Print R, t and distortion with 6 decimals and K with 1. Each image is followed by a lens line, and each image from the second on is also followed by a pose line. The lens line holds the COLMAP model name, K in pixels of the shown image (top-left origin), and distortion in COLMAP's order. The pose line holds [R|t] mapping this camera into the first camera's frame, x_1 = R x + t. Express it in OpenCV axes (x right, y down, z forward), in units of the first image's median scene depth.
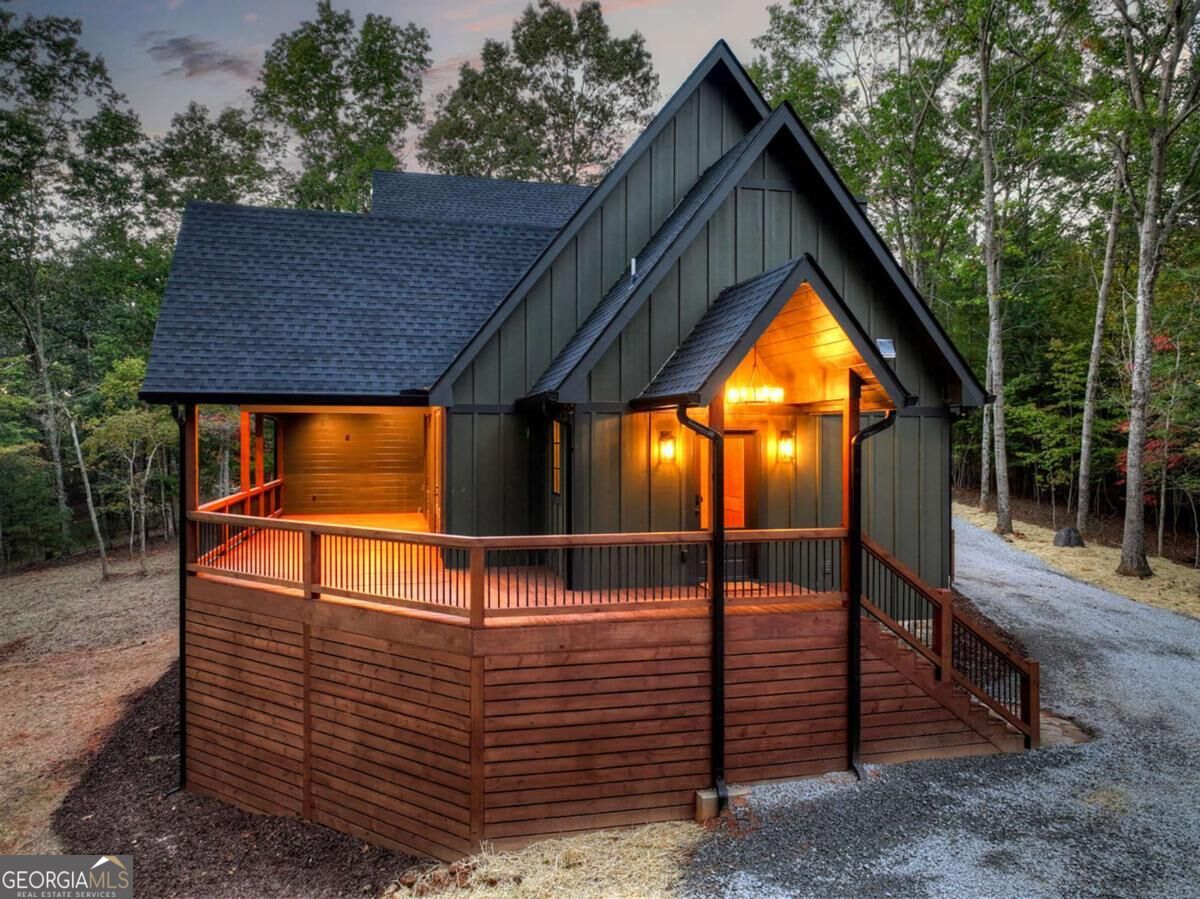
lens RADIAL K [[845.7, 0, 600.0], [0, 845.7, 449.5], [0, 0, 1]] dist [0.001182, 0.000388]
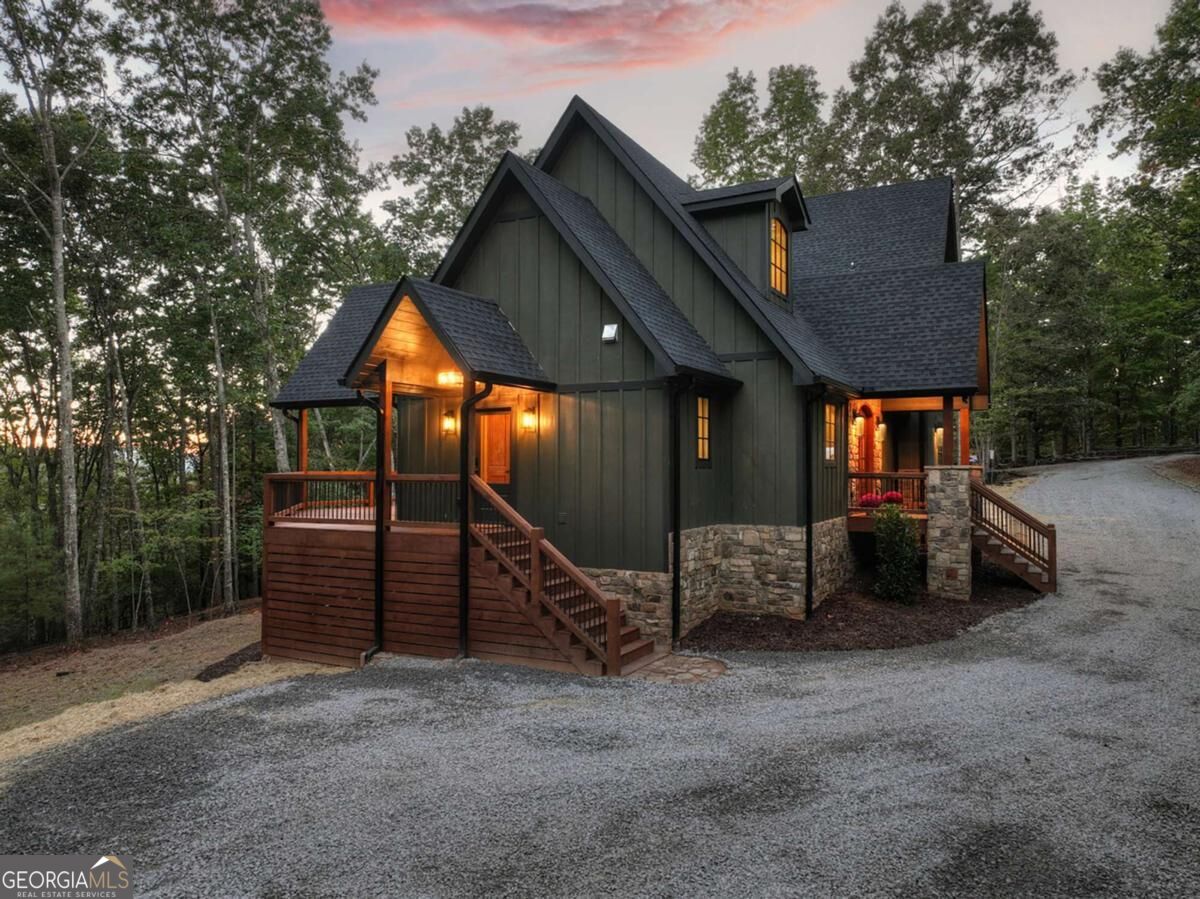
lens RADIAL K [[839.4, 0, 600.0], [0, 839.4, 449.5], [0, 0, 1]] dist [-0.001722, -0.000171]
pose [[0.749200, -0.014412, -0.662187, 1.329171], [-0.004966, 0.999613, -0.027375, 0.087179], [0.662326, 0.023798, 0.748838, 0.156309]]
